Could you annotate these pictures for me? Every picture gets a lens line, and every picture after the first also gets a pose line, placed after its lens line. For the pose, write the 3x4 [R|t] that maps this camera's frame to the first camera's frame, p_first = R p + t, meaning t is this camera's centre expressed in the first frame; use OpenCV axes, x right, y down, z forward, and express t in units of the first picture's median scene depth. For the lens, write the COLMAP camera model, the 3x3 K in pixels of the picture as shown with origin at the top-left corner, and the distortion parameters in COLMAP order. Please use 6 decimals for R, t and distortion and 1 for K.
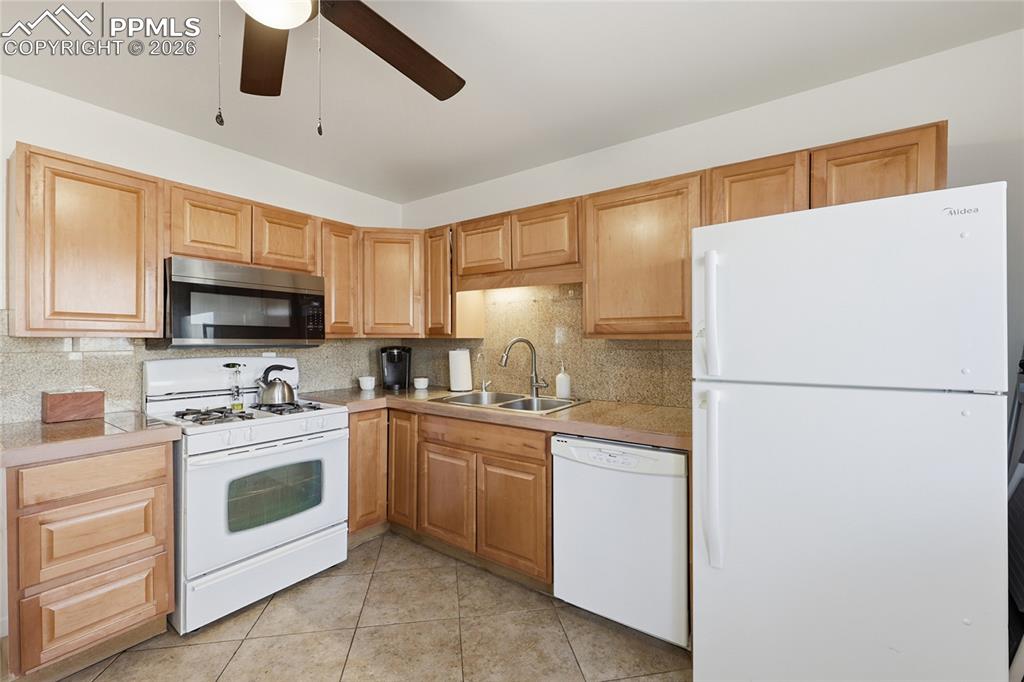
lens RADIAL K [[427.0, 0, 518.4], [0, 427.0, 349.6], [0, 0, 1]] dist [0.000326, -0.000212]
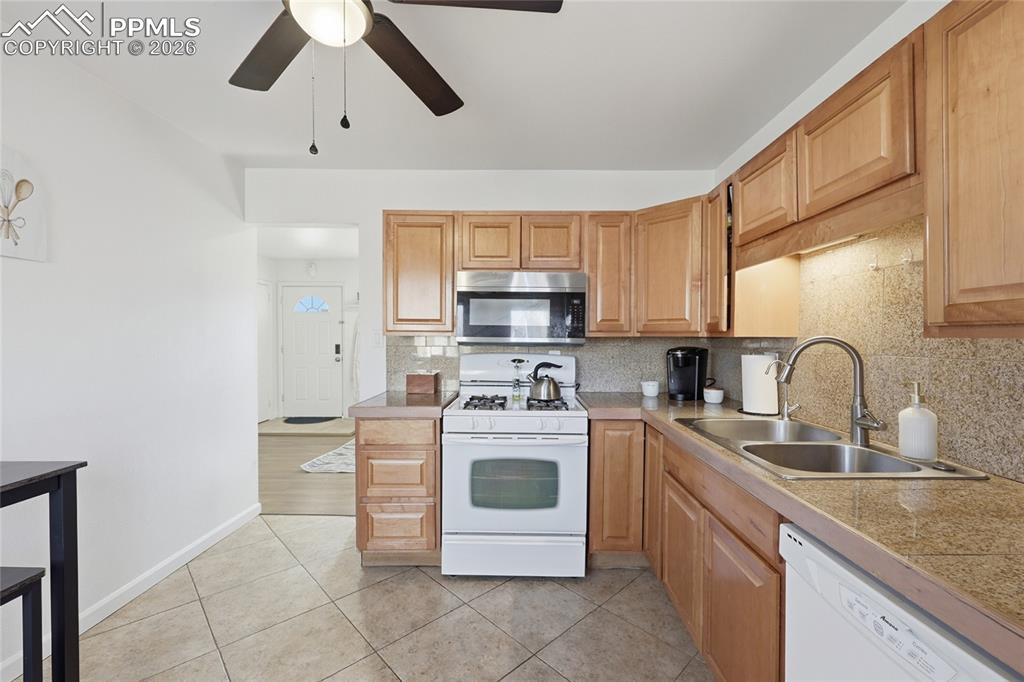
lens RADIAL K [[427.0, 0, 518.4], [0, 427.0, 349.6], [0, 0, 1]] dist [0.000326, -0.000212]
pose [[0.561334, 0.024245, -0.827234, 0.262034], [-0.024131, 0.999625, 0.012923, -0.007539], [0.827237, 0.012708, 0.561709, 0.349764]]
